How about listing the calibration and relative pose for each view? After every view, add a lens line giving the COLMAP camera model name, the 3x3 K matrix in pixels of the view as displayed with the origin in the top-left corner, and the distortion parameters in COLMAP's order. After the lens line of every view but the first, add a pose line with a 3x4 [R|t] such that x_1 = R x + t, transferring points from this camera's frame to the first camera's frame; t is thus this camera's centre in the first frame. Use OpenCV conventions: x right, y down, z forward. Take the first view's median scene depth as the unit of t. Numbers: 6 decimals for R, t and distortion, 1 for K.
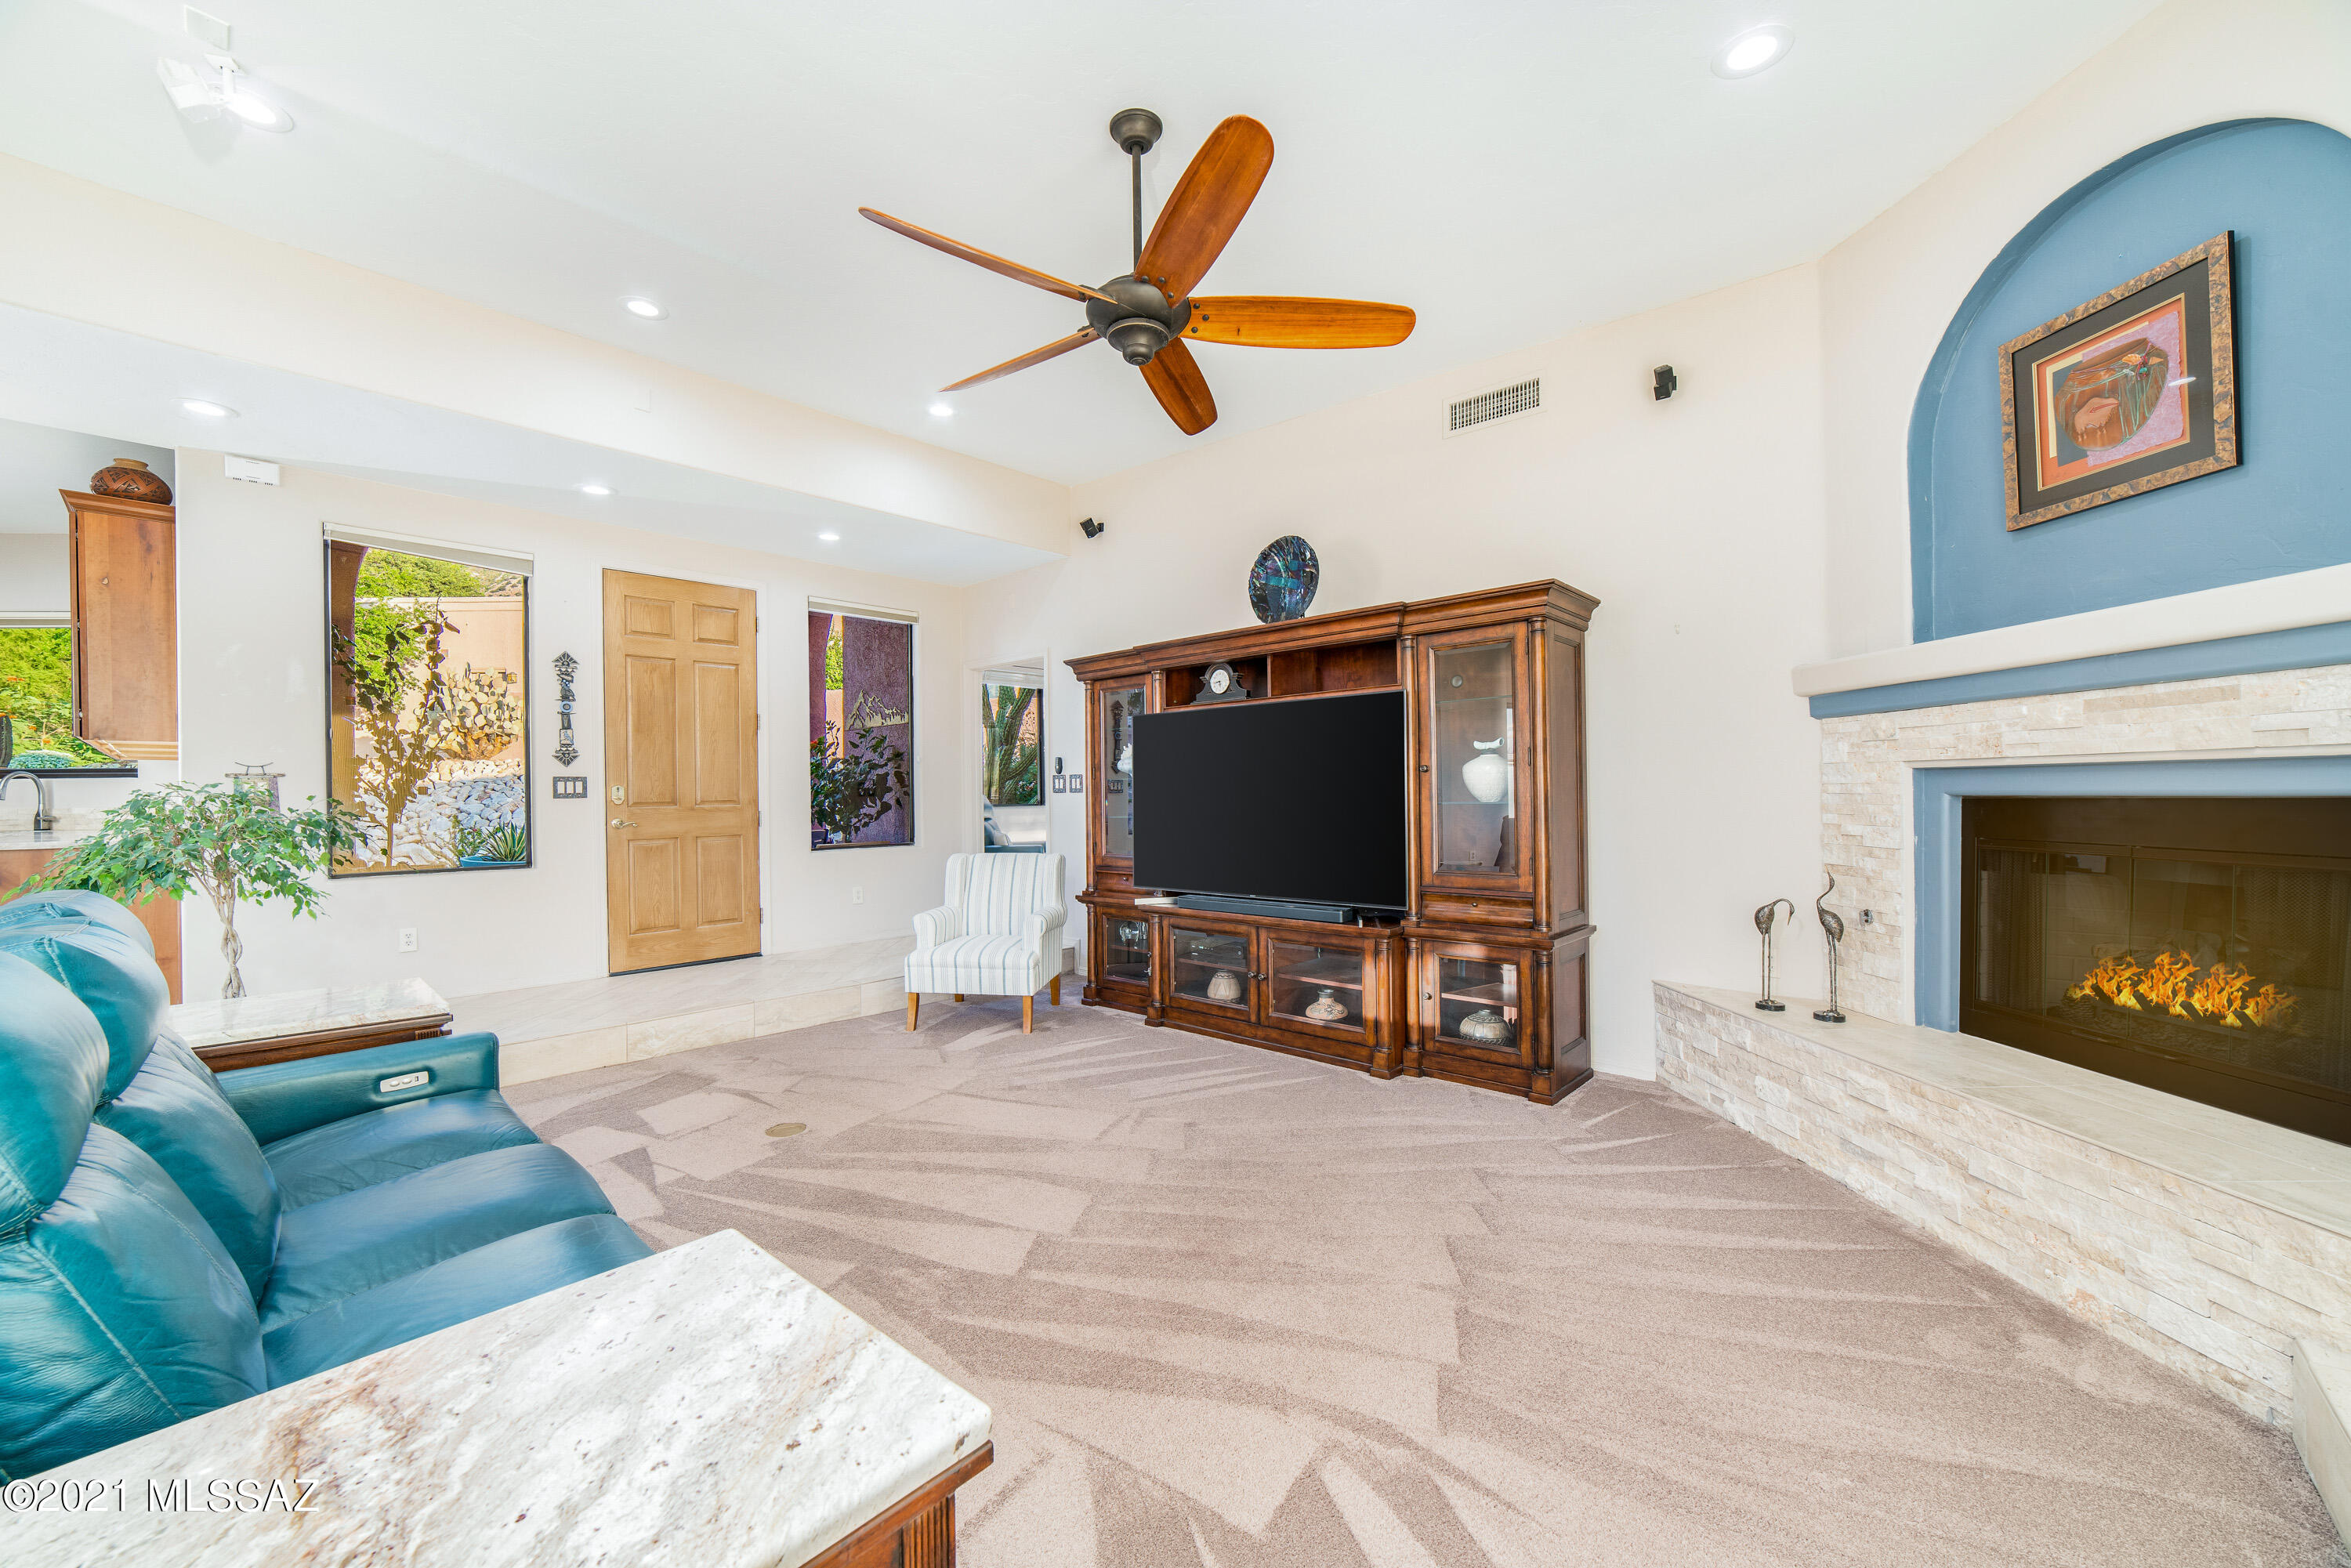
lens RADIAL K [[920.4, 0, 1165.7], [0, 920.4, 786.7], [0, 0, 1]] dist [-0.001151, 0.000028]
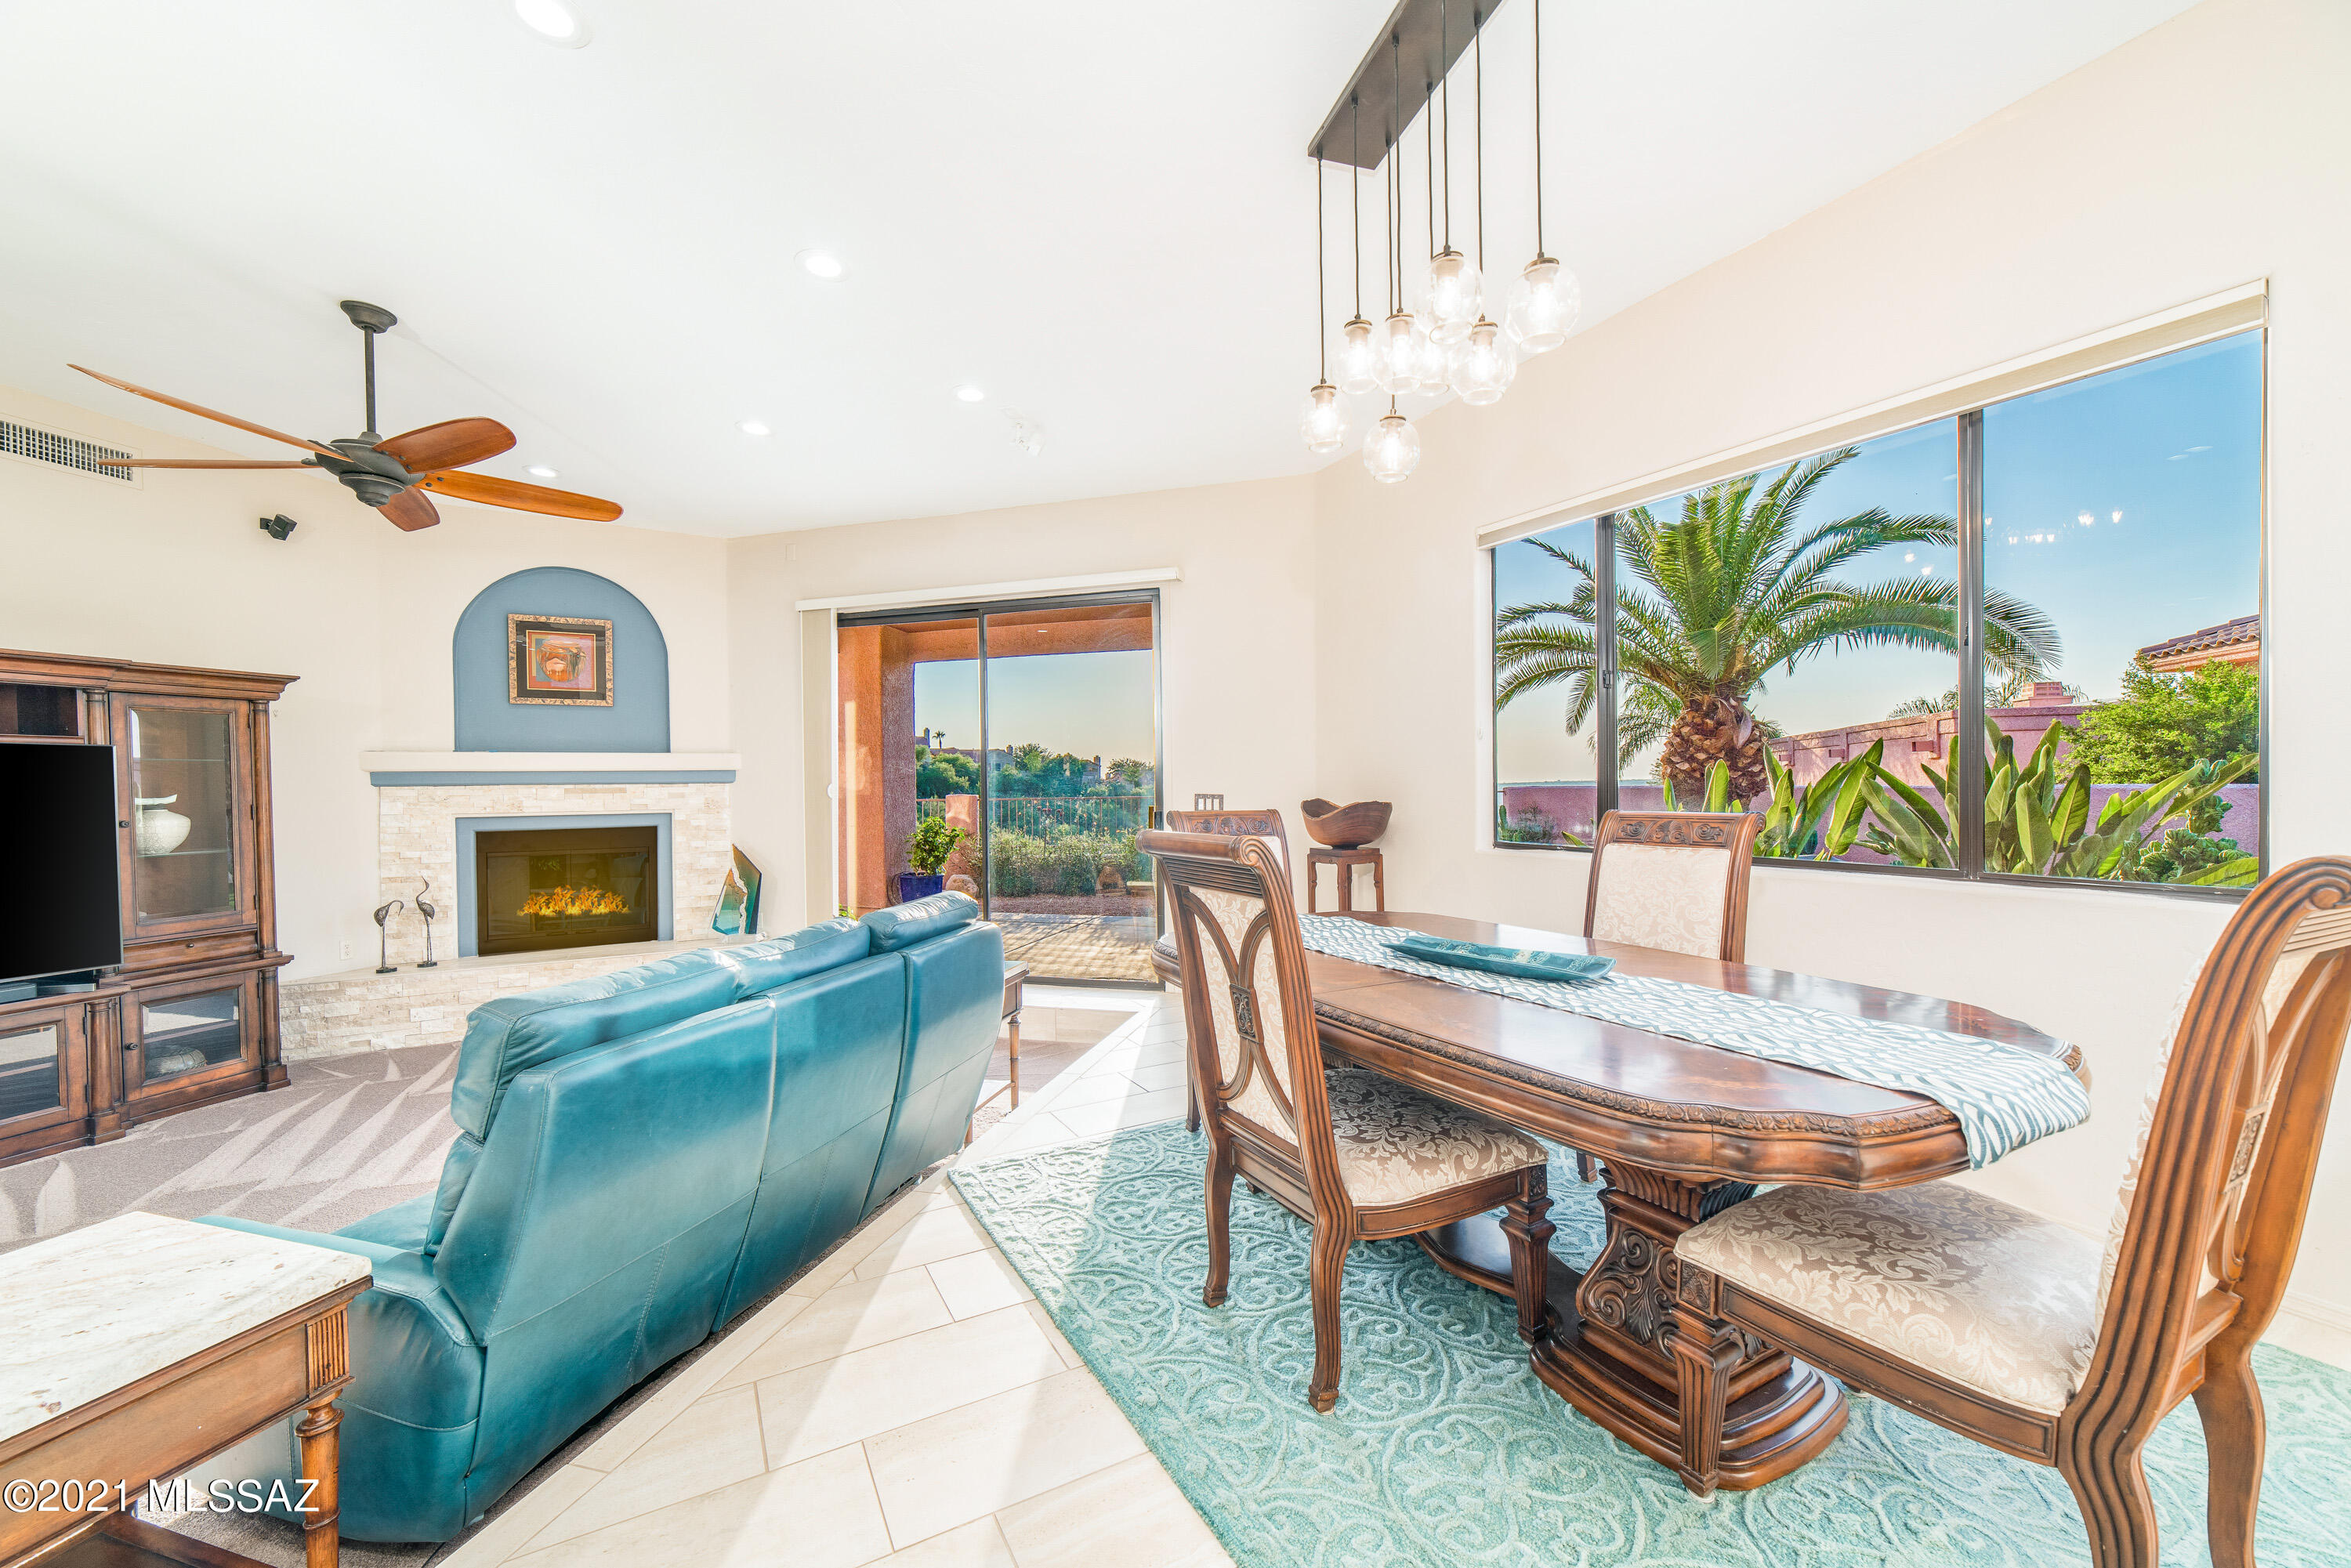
lens RADIAL K [[920.4, 0, 1165.7], [0, 920.4, 786.7], [0, 0, 1]] dist [-0.001151, 0.000028]
pose [[-0.442911, 0.012214, 0.896482, -1.308421], [0.012187, 0.999897, -0.007602, -0.045796], [-0.896483, 0.007558, -0.443014, 0.484462]]
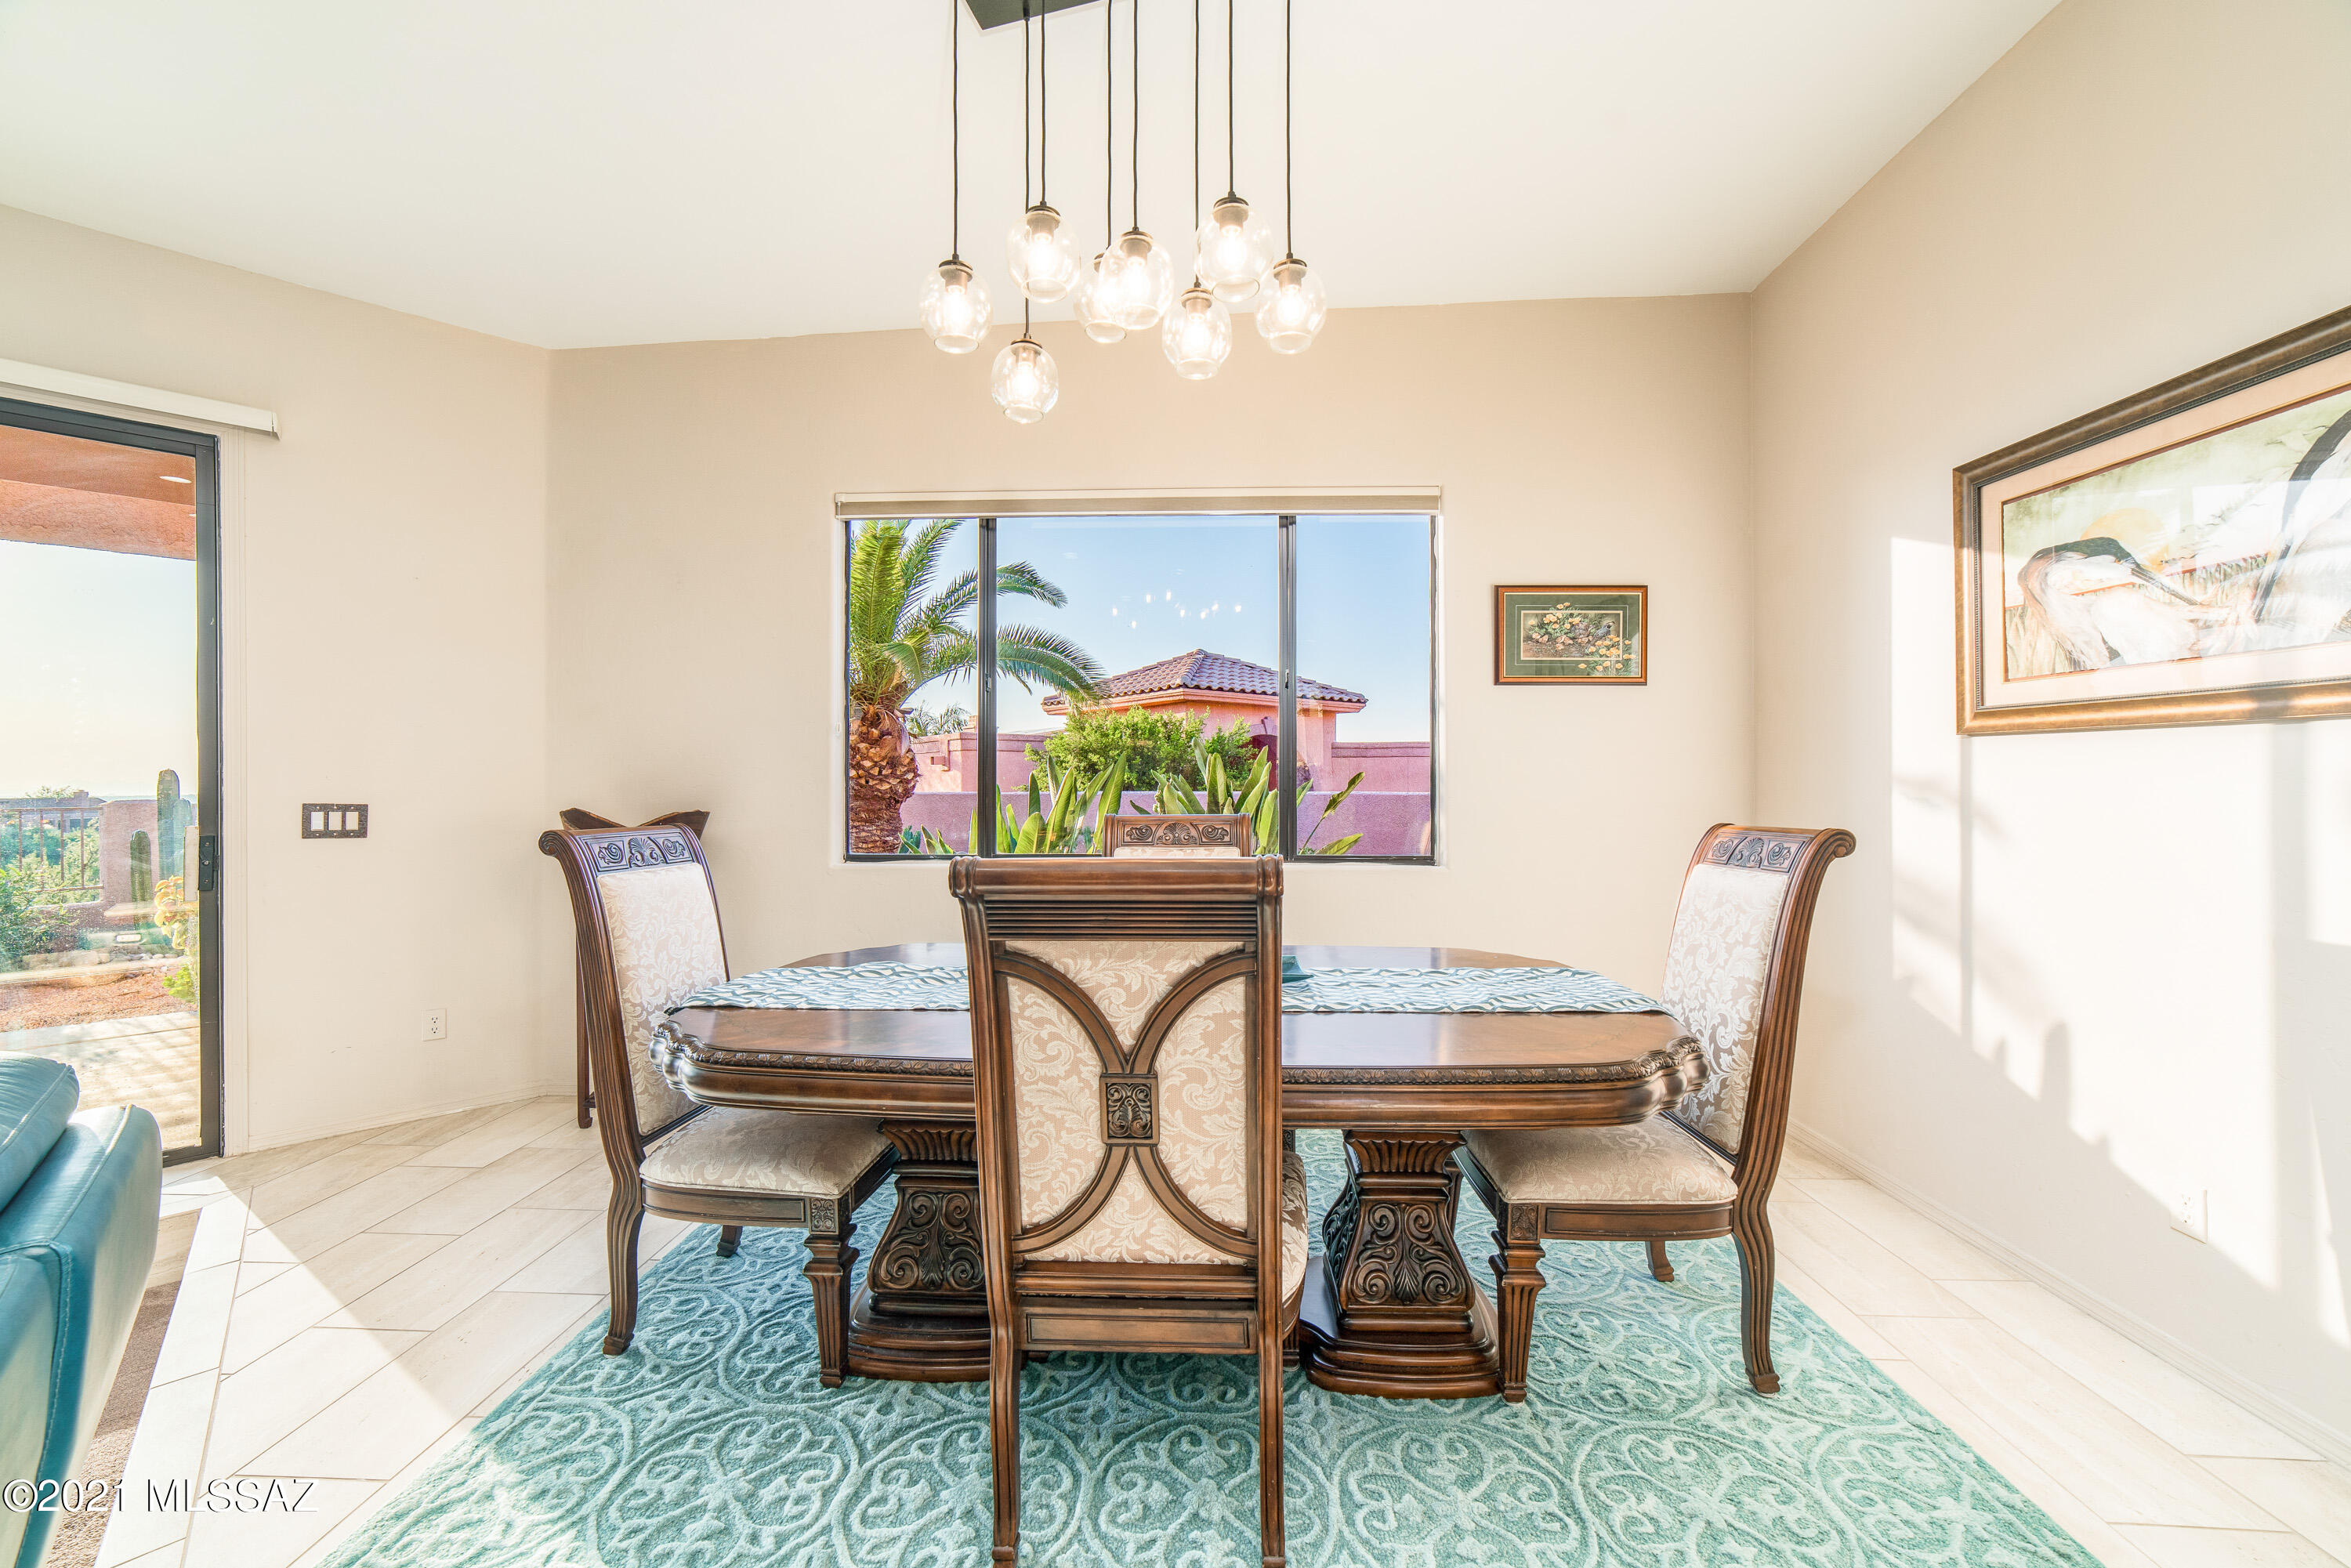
lens RADIAL K [[920.4, 0, 1165.7], [0, 920.4, 786.7], [0, 0, 1]] dist [-0.001151, 0.000028]
pose [[-0.996142, 0.012090, 0.086923, -0.862399], [0.012040, 0.999927, -0.001096, -0.050368], [-0.086930, -0.000045, -0.996214, 0.591520]]
